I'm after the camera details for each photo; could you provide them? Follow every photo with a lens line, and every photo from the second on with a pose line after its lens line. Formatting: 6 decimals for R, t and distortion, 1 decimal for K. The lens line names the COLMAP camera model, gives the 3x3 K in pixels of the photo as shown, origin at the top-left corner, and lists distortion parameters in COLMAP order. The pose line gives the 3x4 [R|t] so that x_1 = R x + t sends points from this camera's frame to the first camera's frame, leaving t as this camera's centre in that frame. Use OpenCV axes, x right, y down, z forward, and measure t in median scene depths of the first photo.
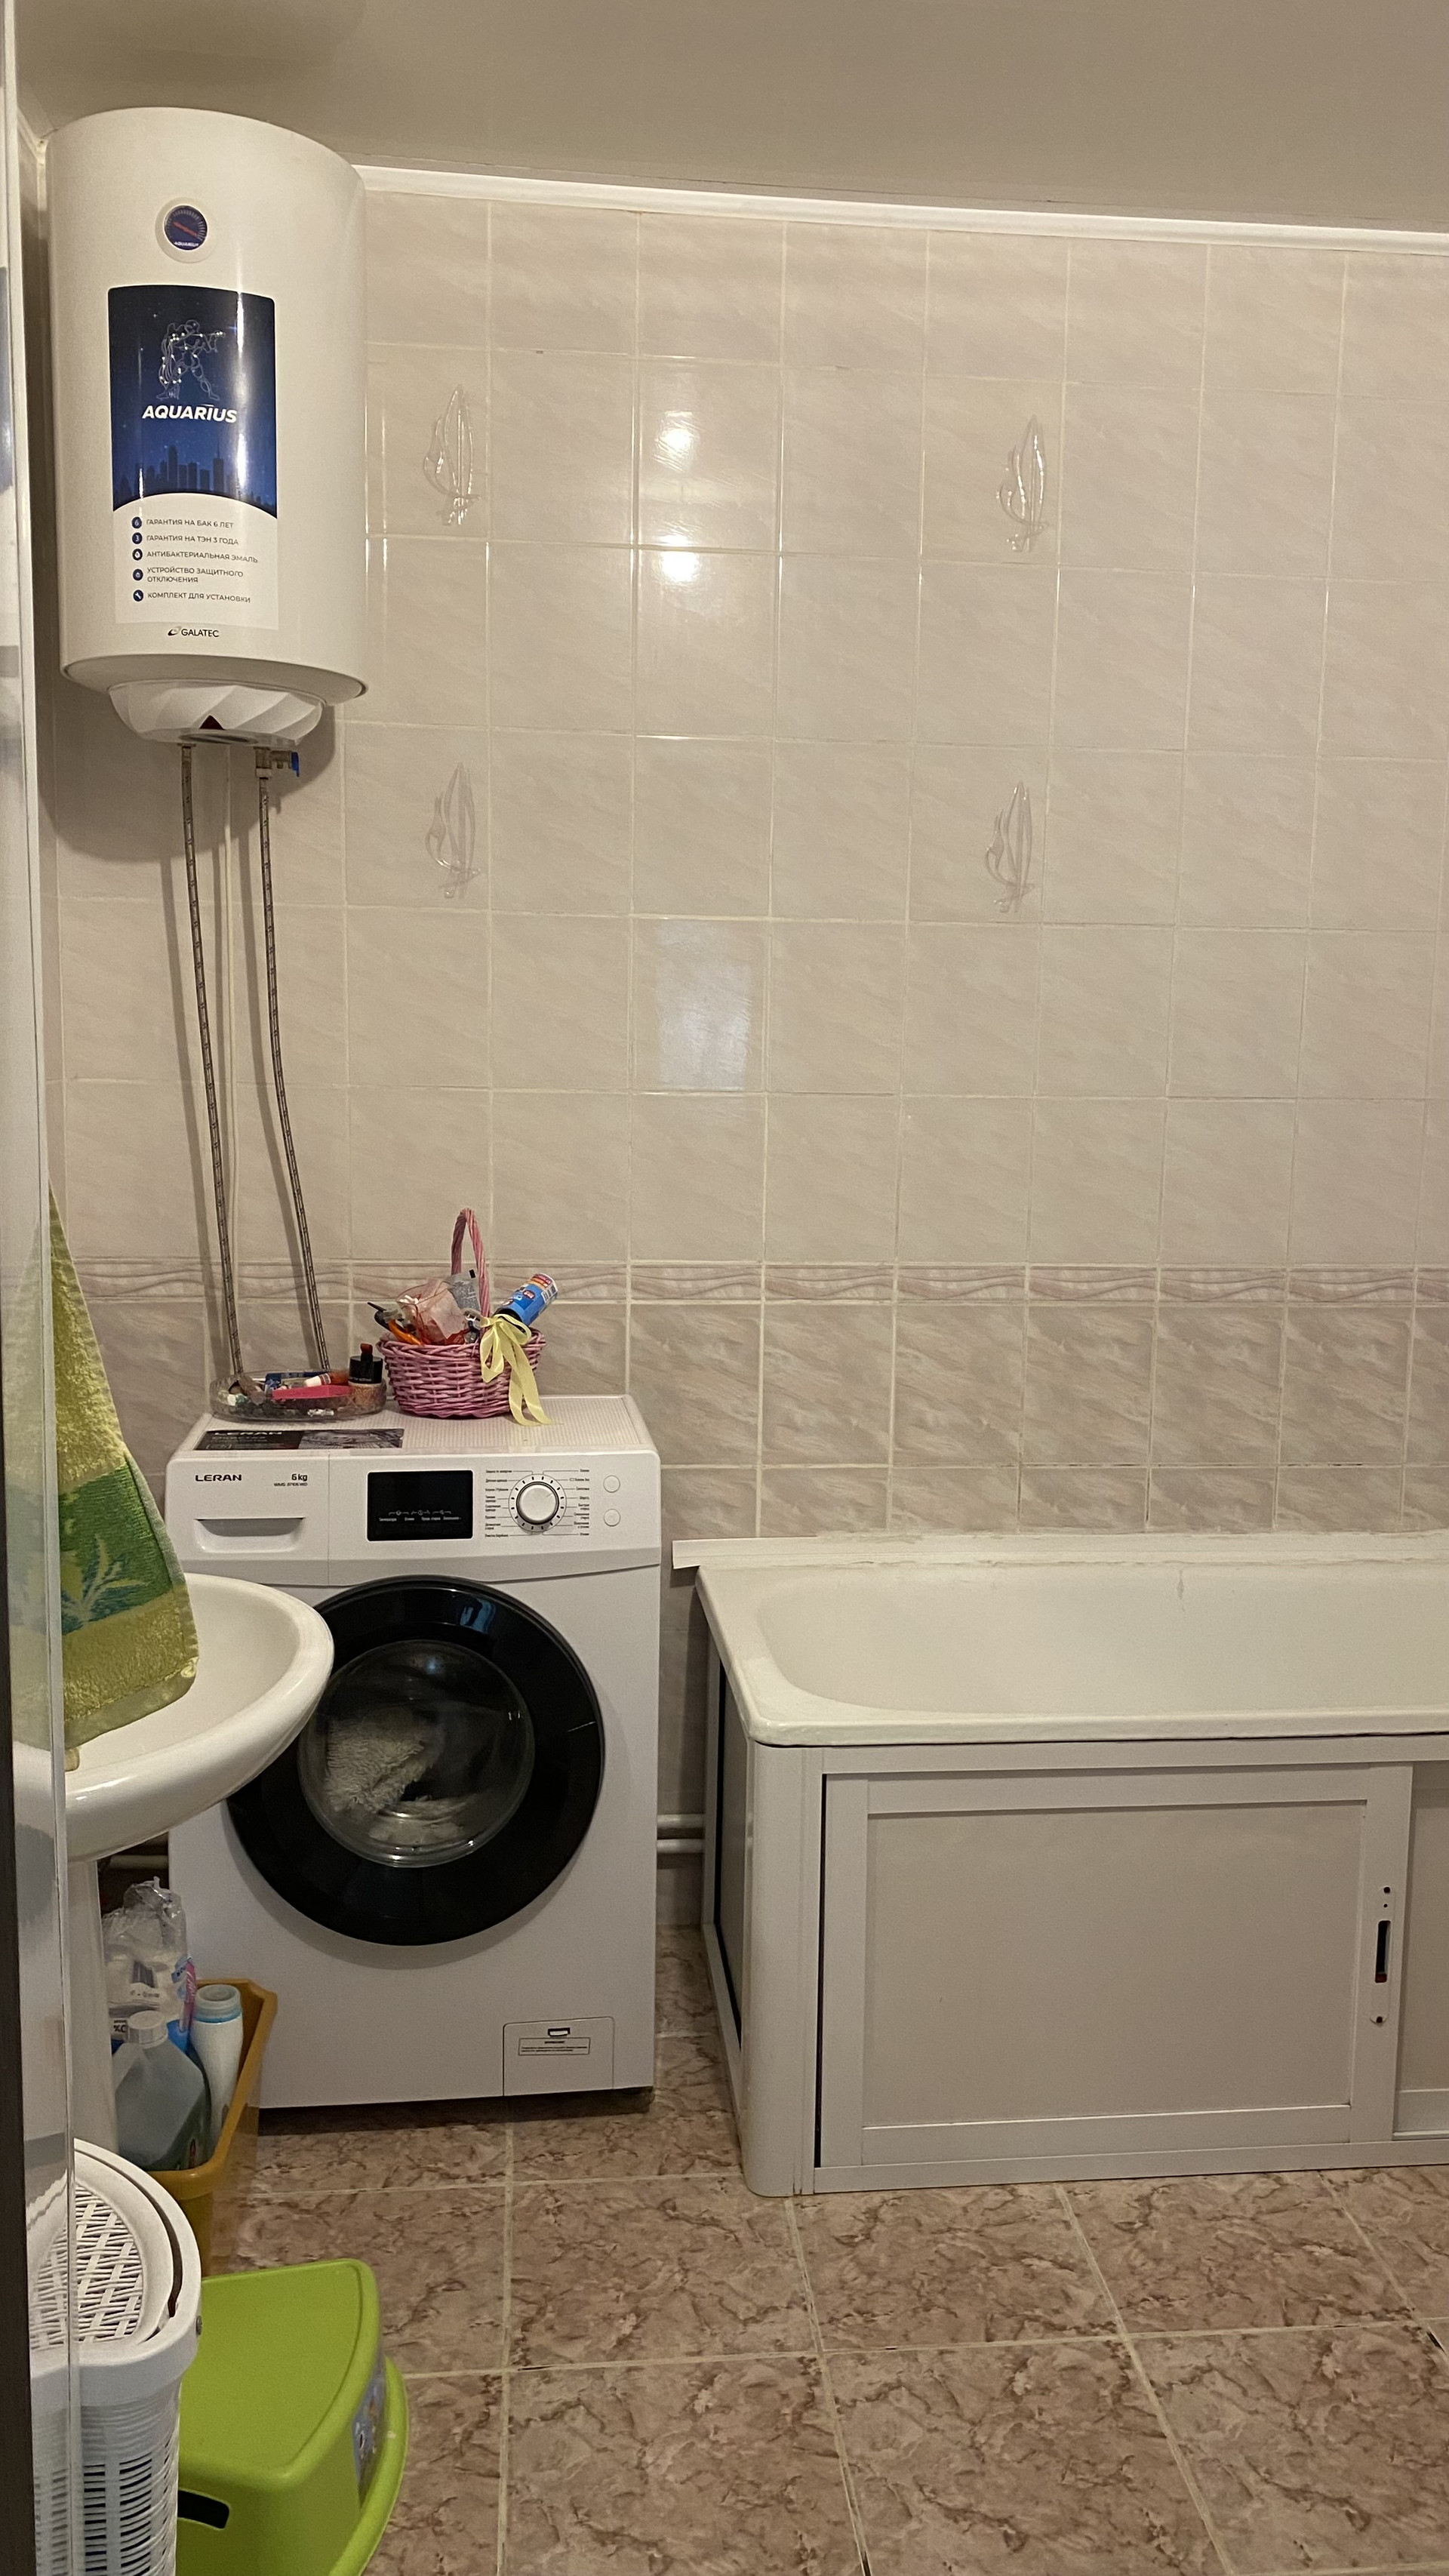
lens RADIAL K [[2017.9, 0, 732.8], [0, 2017.9, 1260.4], [0, 0, 1]] dist [0.184858, -0.278623]
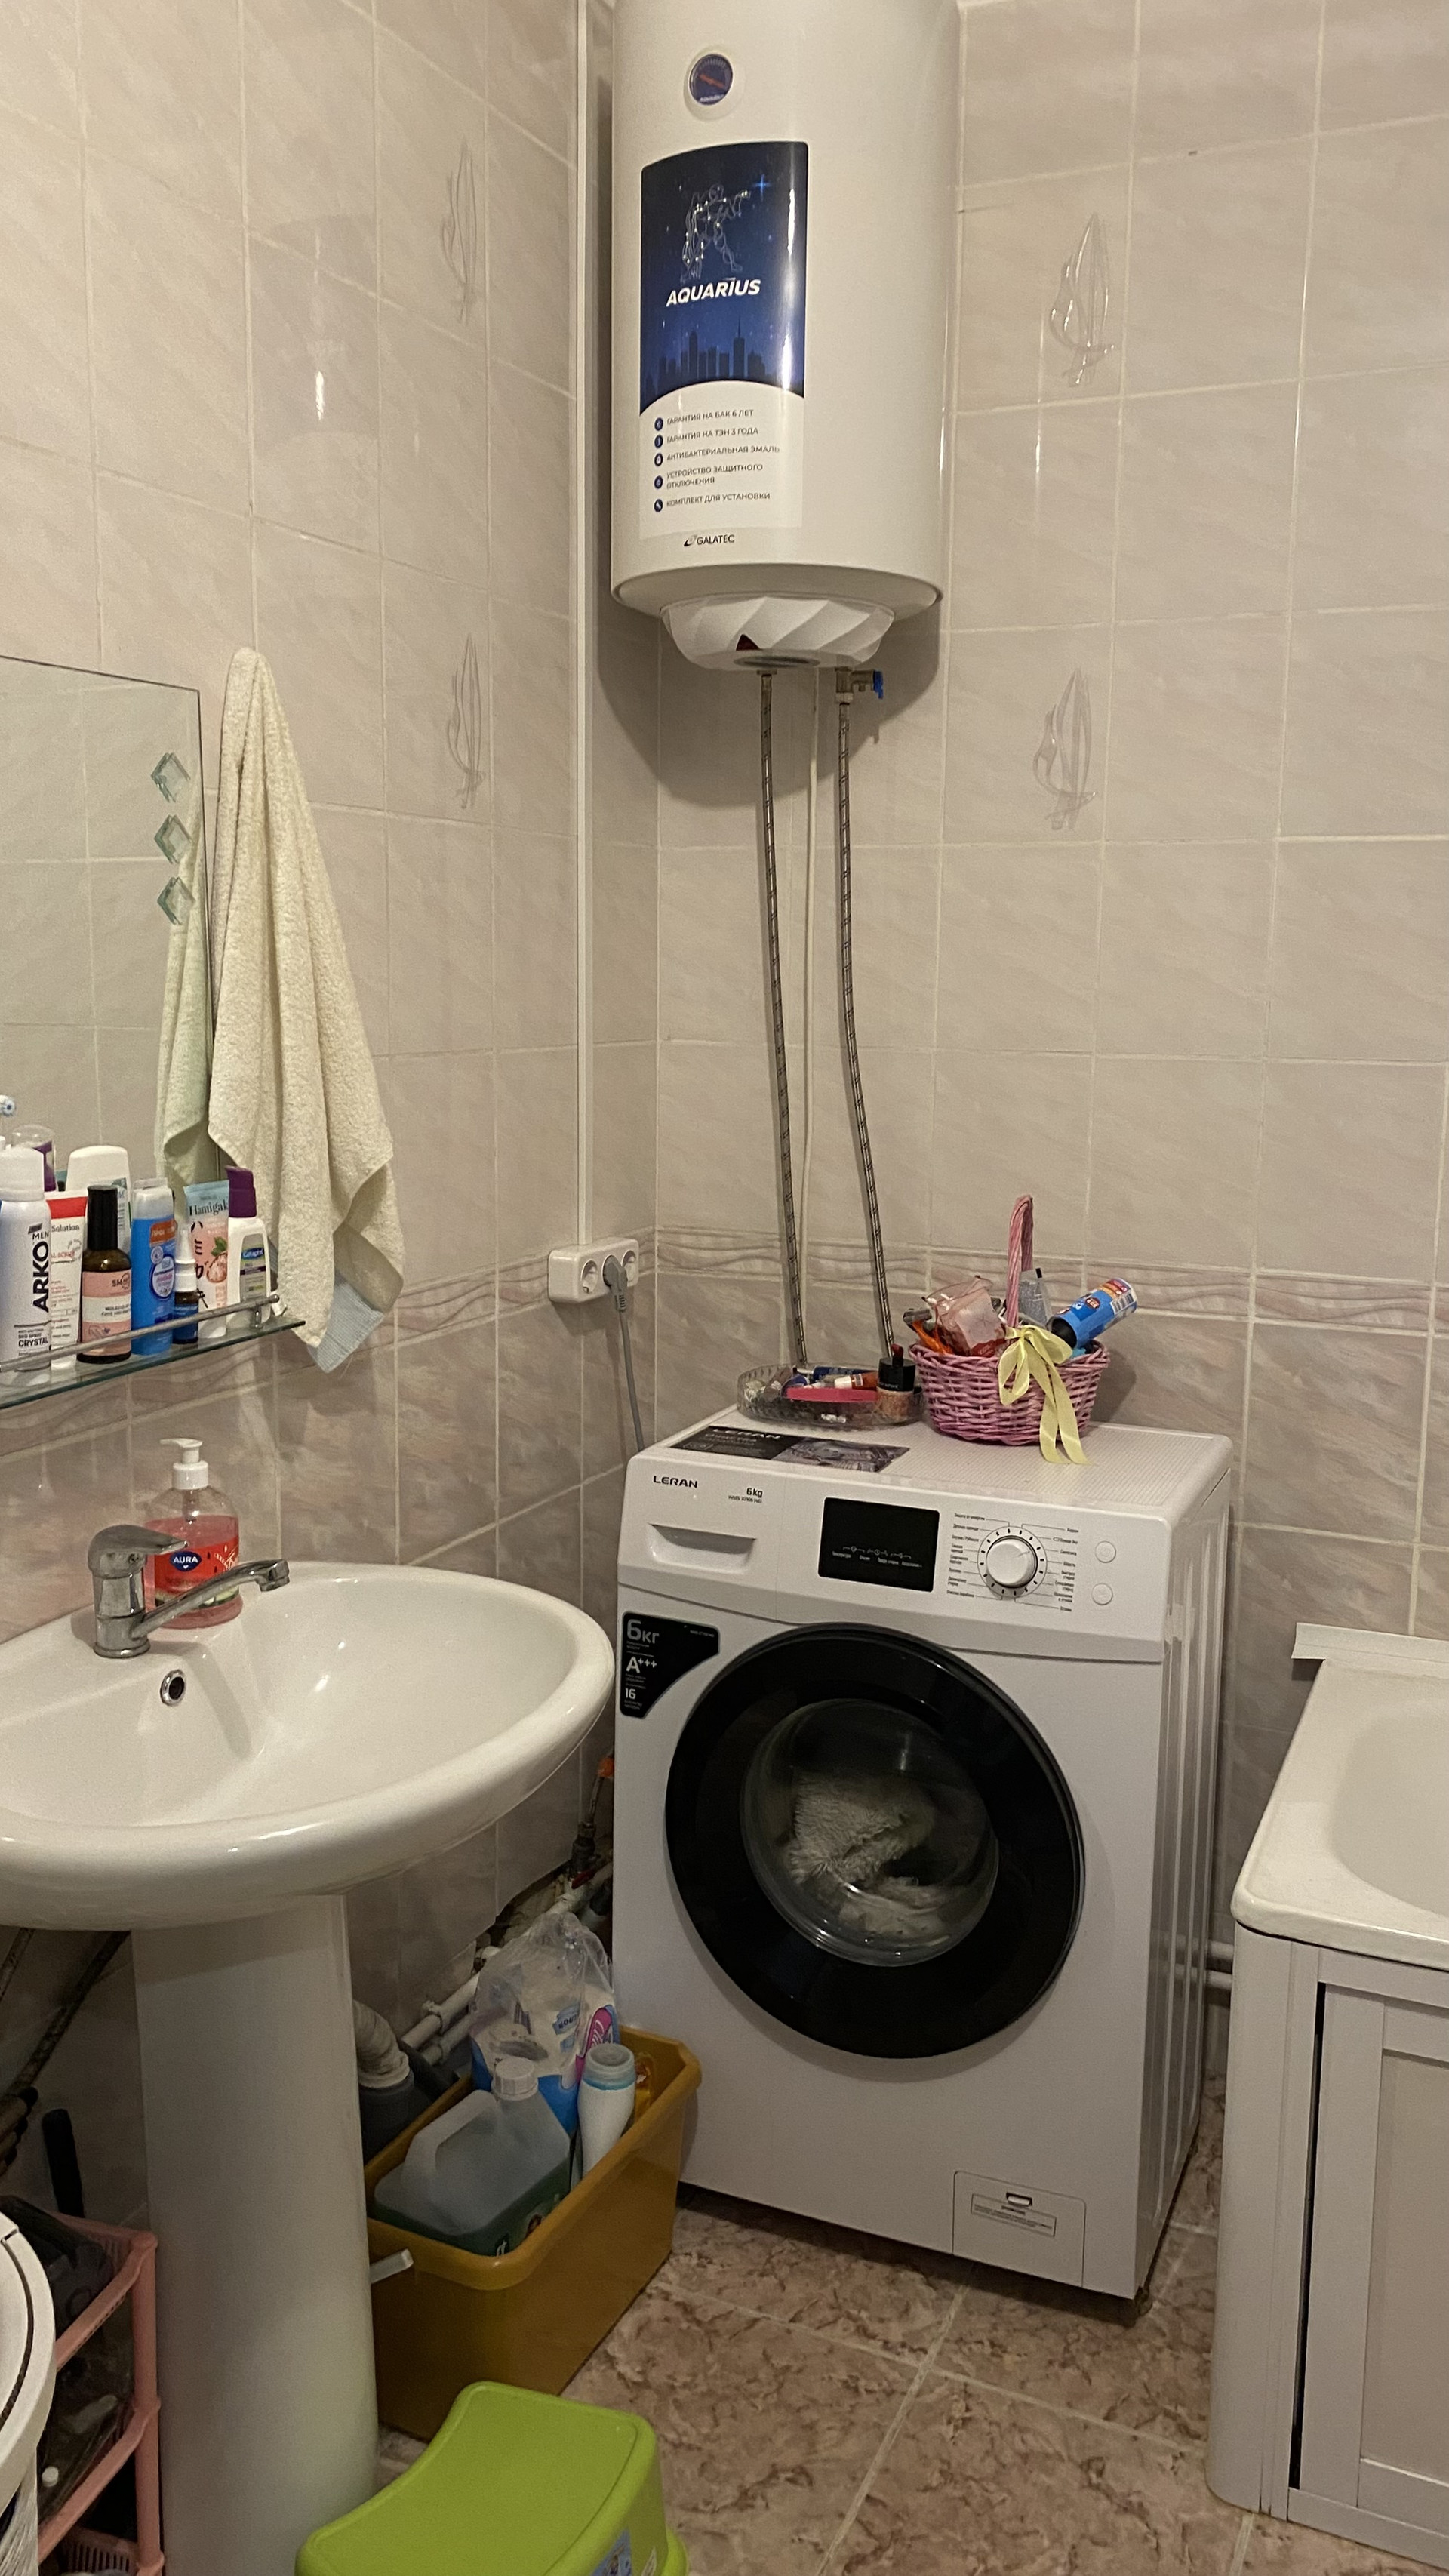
lens RADIAL K [[2003.3, 0, 733.4], [0, 2003.3, 1243.7], [0, 0, 1]] dist [0.063394, -0.058582]
pose [[0.872143, 0.063501, -0.485113, 0.186532], [-0.059537, 0.997947, 0.023595, -0.019794], [0.485615, 0.008304, 0.874133, 0.235235]]
